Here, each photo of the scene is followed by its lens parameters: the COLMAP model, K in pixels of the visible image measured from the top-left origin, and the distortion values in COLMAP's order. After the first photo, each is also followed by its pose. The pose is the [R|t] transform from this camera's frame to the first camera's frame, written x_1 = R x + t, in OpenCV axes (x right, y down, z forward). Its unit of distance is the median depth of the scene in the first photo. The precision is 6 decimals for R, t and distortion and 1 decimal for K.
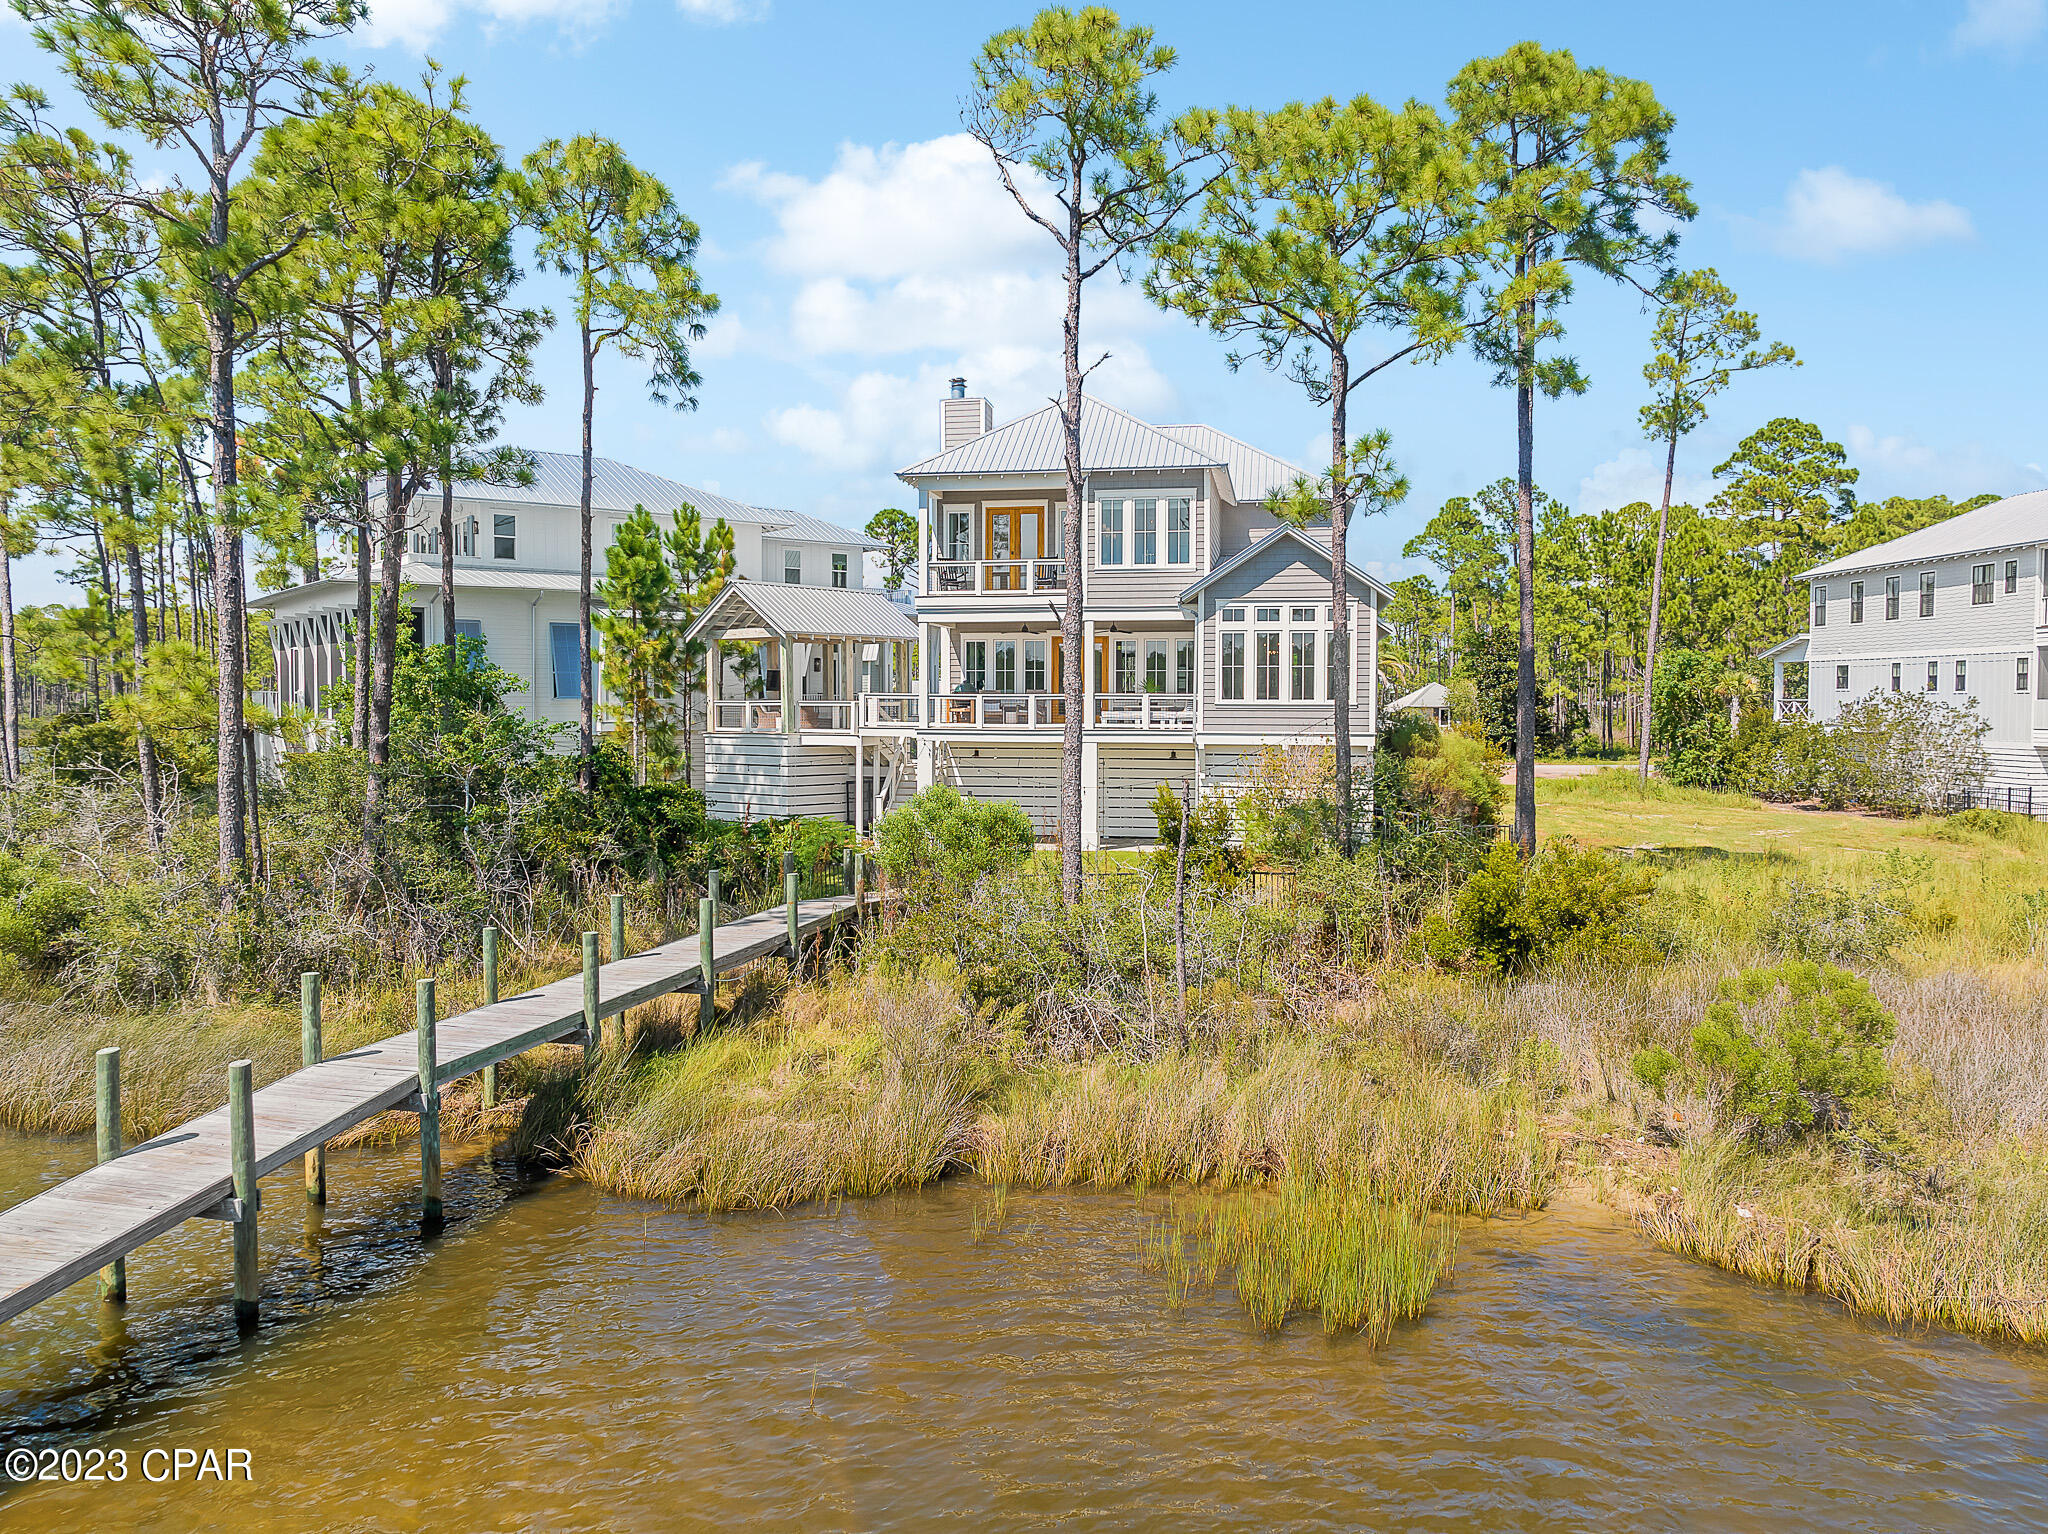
lens RADIAL K [[1423.9, 0, 1036.6], [0, 1423.9, 802.2], [0, 0, 1]] dist [-0.007956, -0.000690]
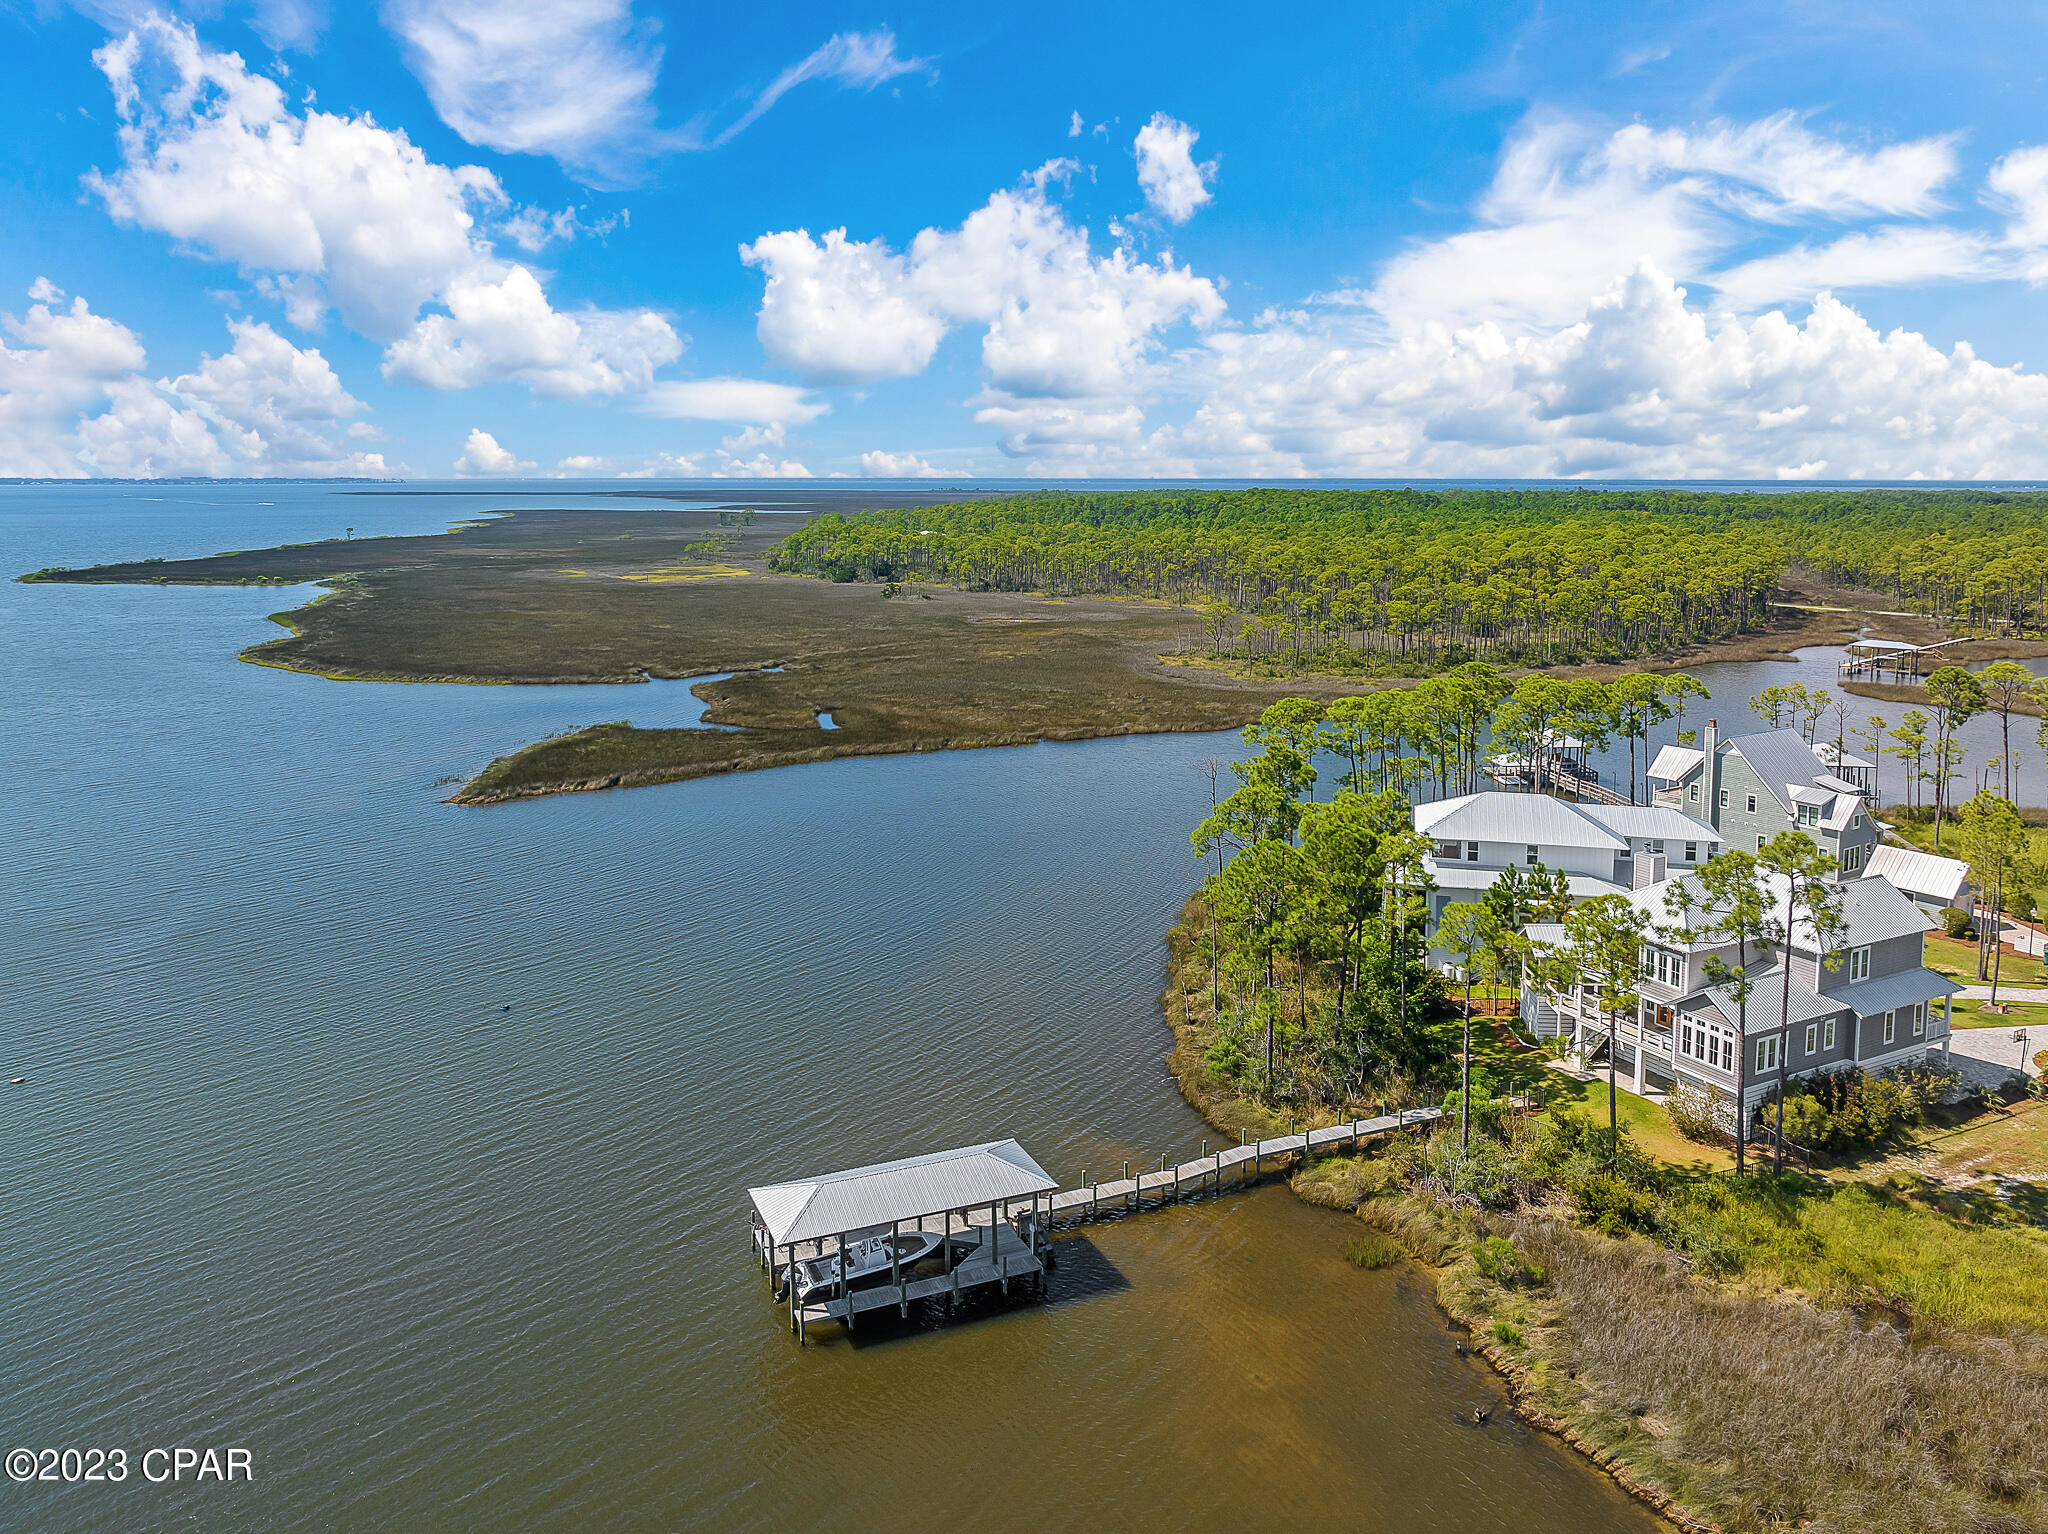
lens RADIAL K [[1478.8, 0, 1024.0], [0, 1478.8, 767.0], [0, 0, 1]] dist [-0.055515, 0.040342]
pose [[0.591853, 0.156366, -0.790734, 1.249251], [-0.050523, 0.986271, 0.157217, -0.812341], [0.804461, -0.053099, 0.591627, -1.141073]]
